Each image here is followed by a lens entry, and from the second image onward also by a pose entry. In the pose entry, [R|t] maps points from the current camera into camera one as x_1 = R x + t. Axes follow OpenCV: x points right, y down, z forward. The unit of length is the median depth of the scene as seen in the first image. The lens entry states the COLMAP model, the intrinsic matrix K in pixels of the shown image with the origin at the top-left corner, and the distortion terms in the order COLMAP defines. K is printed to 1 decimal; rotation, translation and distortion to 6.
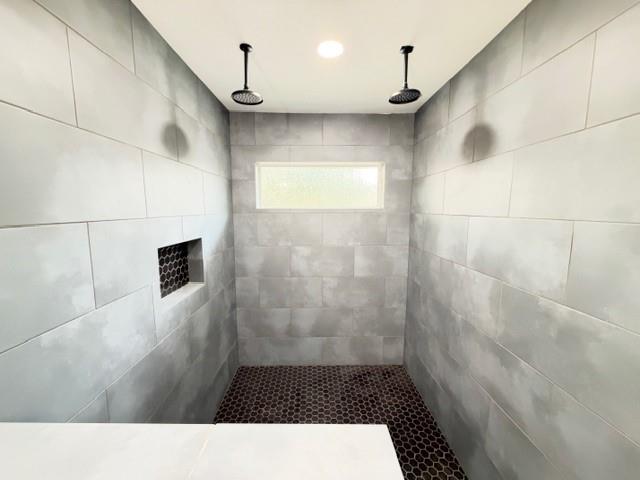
lens RADIAL K [[255.9, 0, 320.3], [0, 255.9, 239.3], [0, 0, 1]] dist [-0.003991, -0.000160]
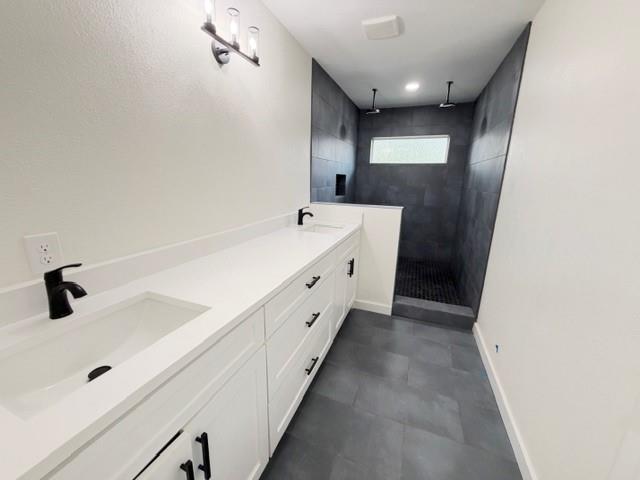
lens RADIAL K [[255.9, 0, 318.4], [0, 255.9, 239.3], [0, 0, 1]] dist [-0.003991, -0.000160]
pose [[0.922139, 0.109222, -0.371119, 0.151229], [-0.065671, 0.989589, 0.128064, 0.208197], [0.381243, -0.093721, 0.919712, -0.888495]]
